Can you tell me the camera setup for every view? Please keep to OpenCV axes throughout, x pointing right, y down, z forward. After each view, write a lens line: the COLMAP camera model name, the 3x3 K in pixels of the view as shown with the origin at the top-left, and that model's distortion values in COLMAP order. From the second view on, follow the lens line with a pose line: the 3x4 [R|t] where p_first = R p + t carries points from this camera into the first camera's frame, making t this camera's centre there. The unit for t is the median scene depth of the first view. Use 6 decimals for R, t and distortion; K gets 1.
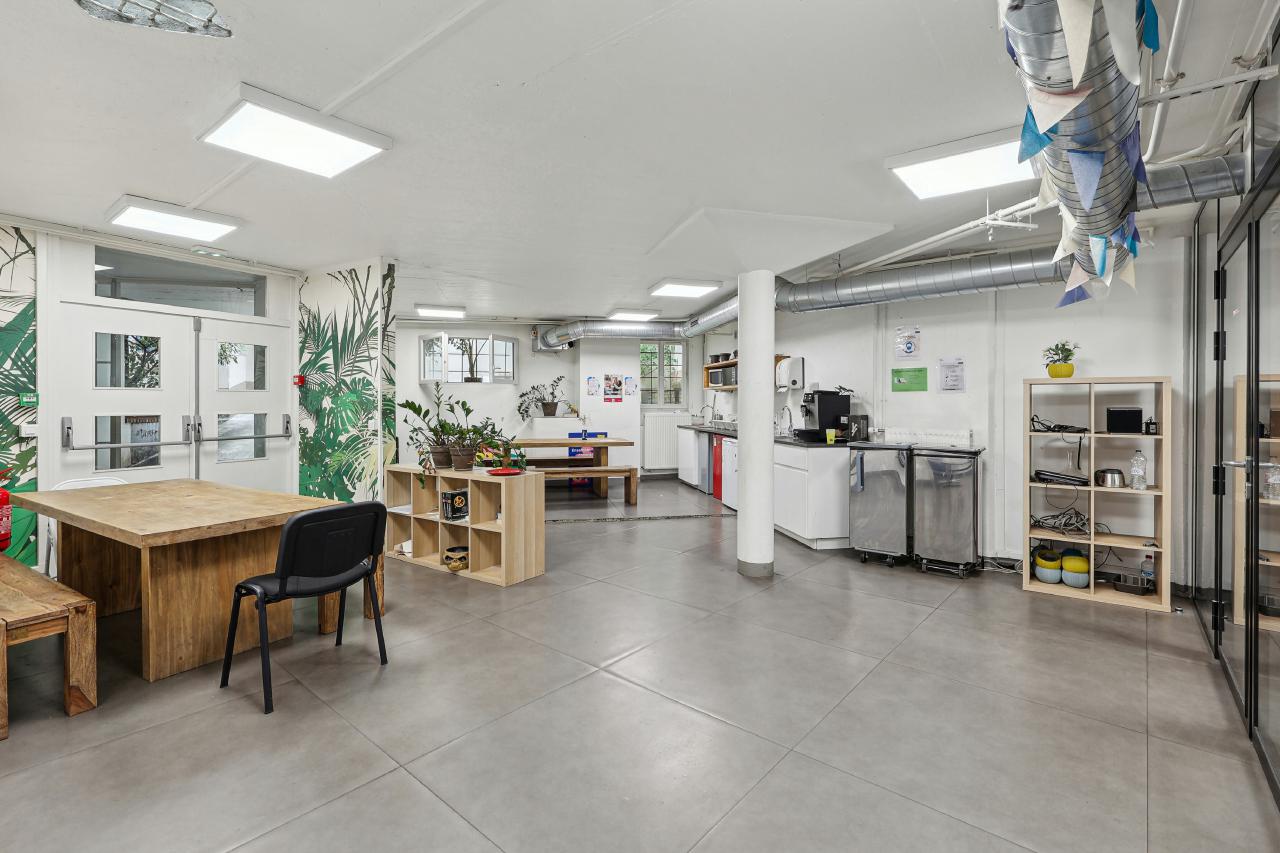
lens RADIAL K [[581.1, 0, 646.2], [0, 581.1, 421.9], [0, 0, 1]] dist [-0.004870, -0.000597]
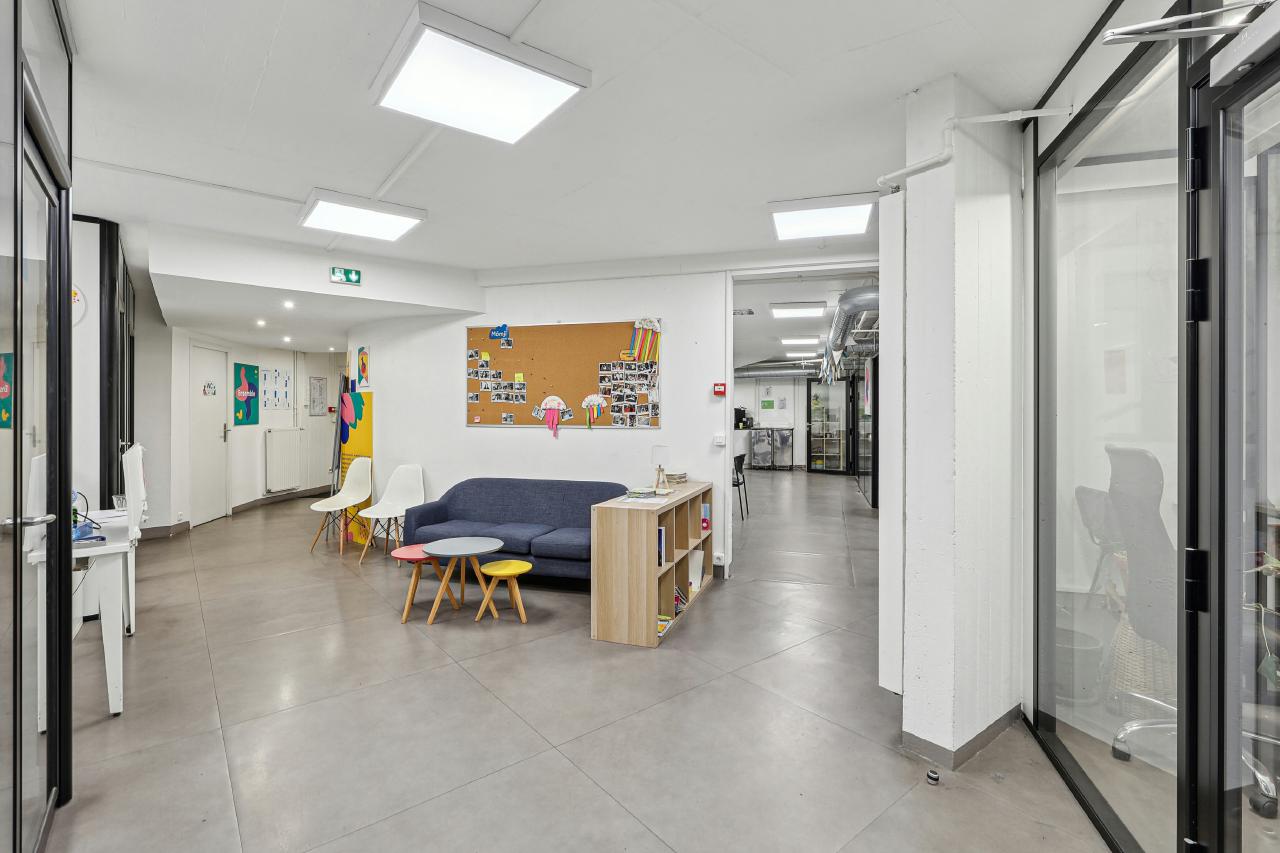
lens RADIAL K [[581.1, 0, 637.1], [0, 581.1, 420.5], [0, 0, 1]] dist [-0.004870, -0.000597]
pose [[0.929446, -0.001184, 0.368957, -1.156003], [0.009968, 0.999710, -0.021901, 0.057703], [-0.368824, 0.024033, 0.929188, -1.350581]]
